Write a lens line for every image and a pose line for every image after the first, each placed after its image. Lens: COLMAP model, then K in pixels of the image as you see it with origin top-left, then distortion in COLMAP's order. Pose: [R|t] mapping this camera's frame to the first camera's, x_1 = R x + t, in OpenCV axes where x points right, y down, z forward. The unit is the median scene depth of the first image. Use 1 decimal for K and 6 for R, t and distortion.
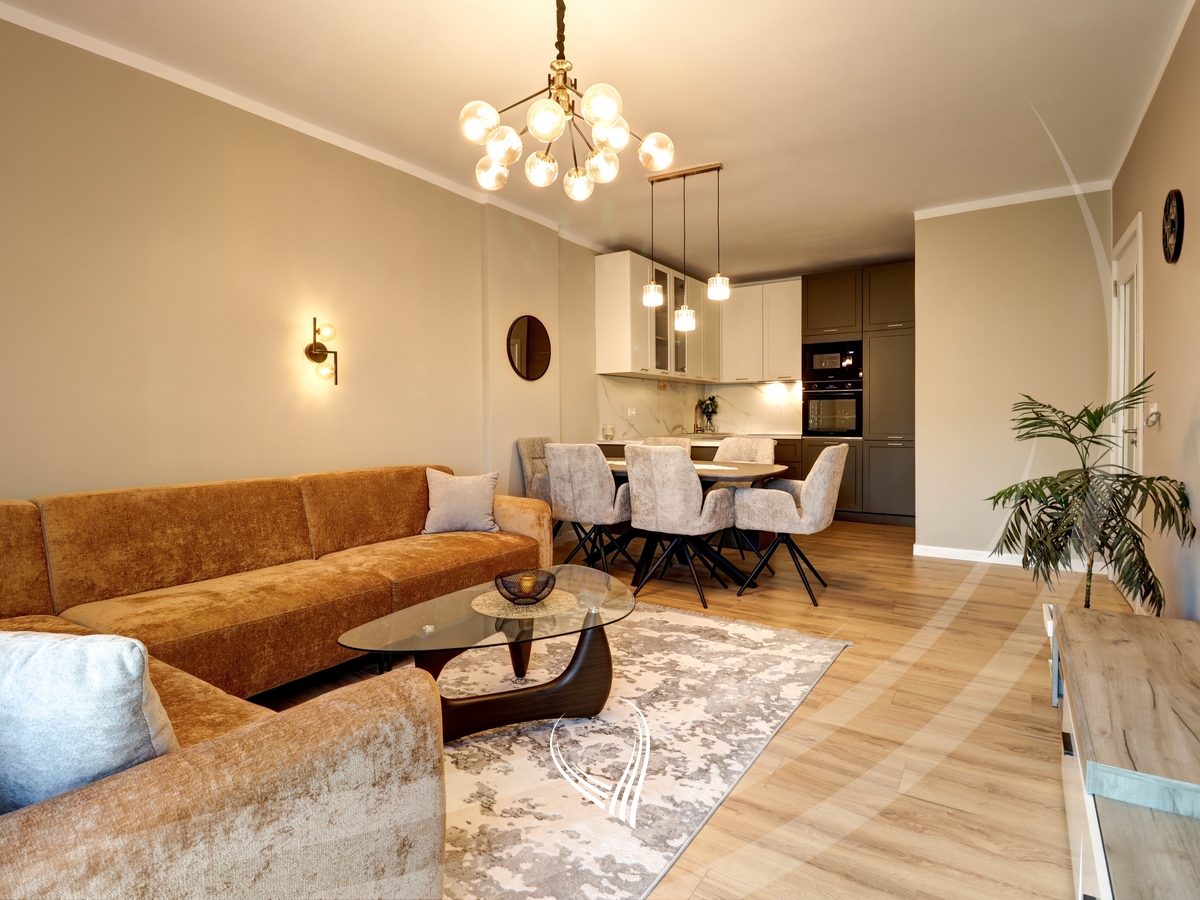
lens RADIAL K [[628.7, 0, 599.1], [0, 628.7, 427.4], [0, 0, 1]] dist [-0.002084, -0.000297]
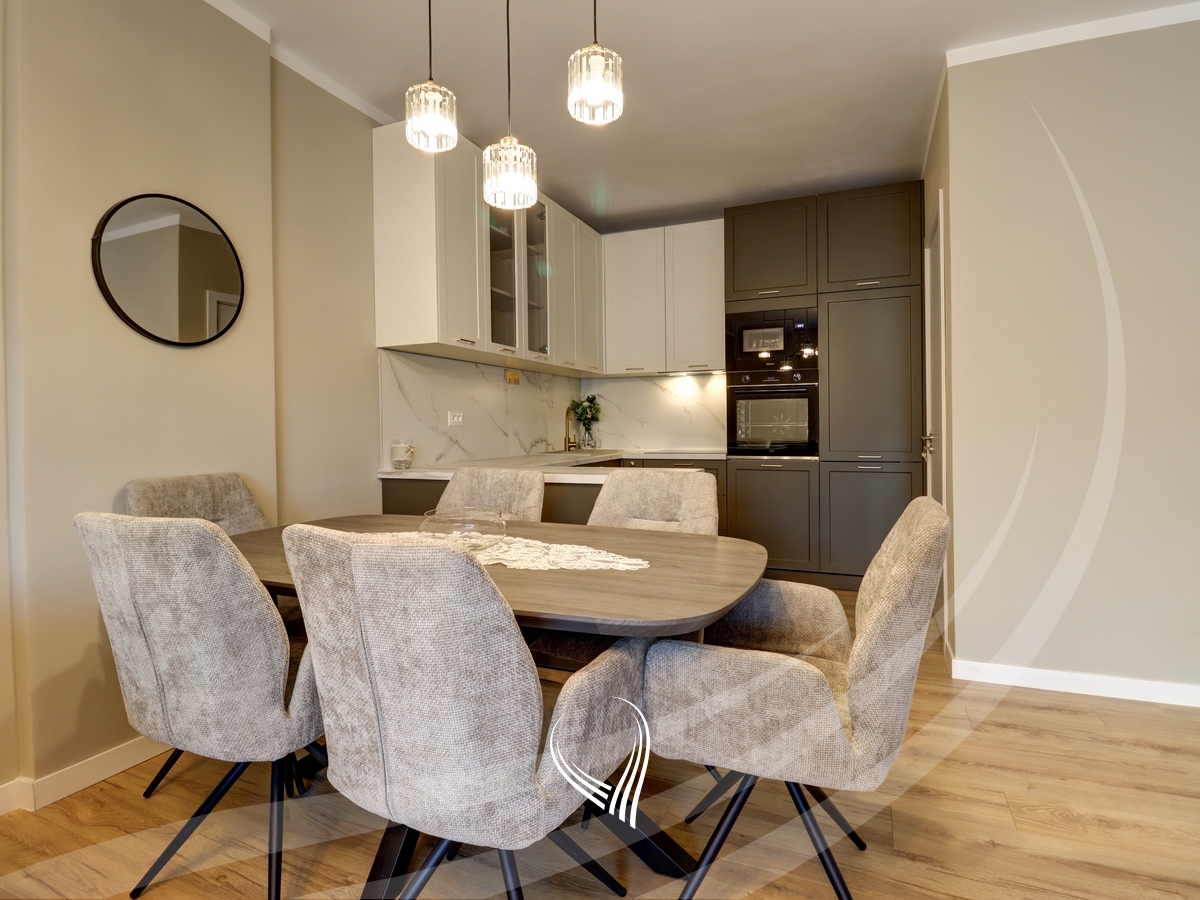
lens RADIAL K [[628.7, 0, 599.1], [0, 628.7, 427.4], [0, 0, 1]] dist [-0.002084, -0.000297]
pose [[0.983382, -0.004847, 0.181483, 0.079859], [0.007226, 0.999896, -0.012448, -0.008236], [-0.181404, 0.013552, 0.983315, 0.411157]]
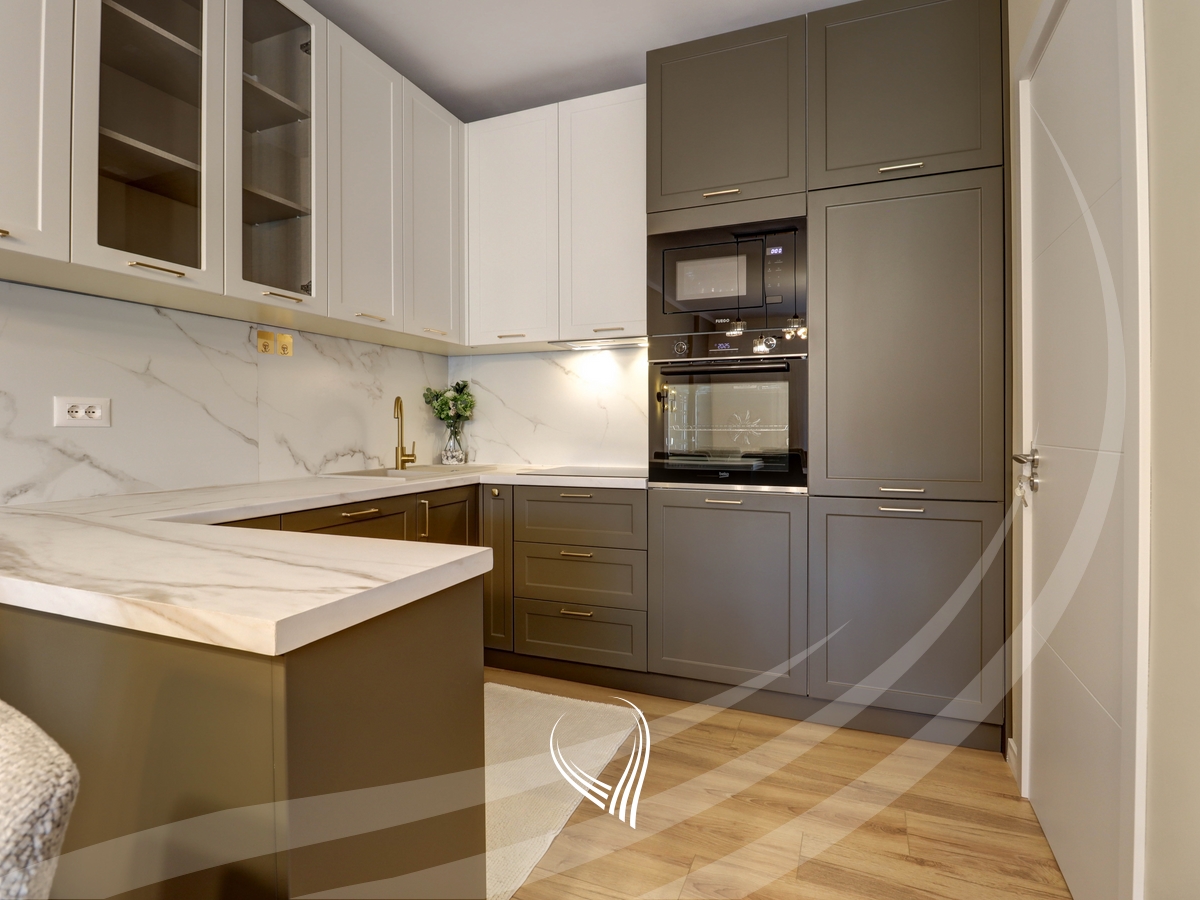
lens RADIAL K [[628.7, 0, 599.1], [0, 628.7, 427.4], [0, 0, 1]] dist [-0.002084, -0.000297]
pose [[0.982363, 0.003610, 0.186951, 0.241314], [-0.000531, 0.999863, -0.016516, -0.012577], [-0.186985, 0.016125, 0.982230, 0.685568]]
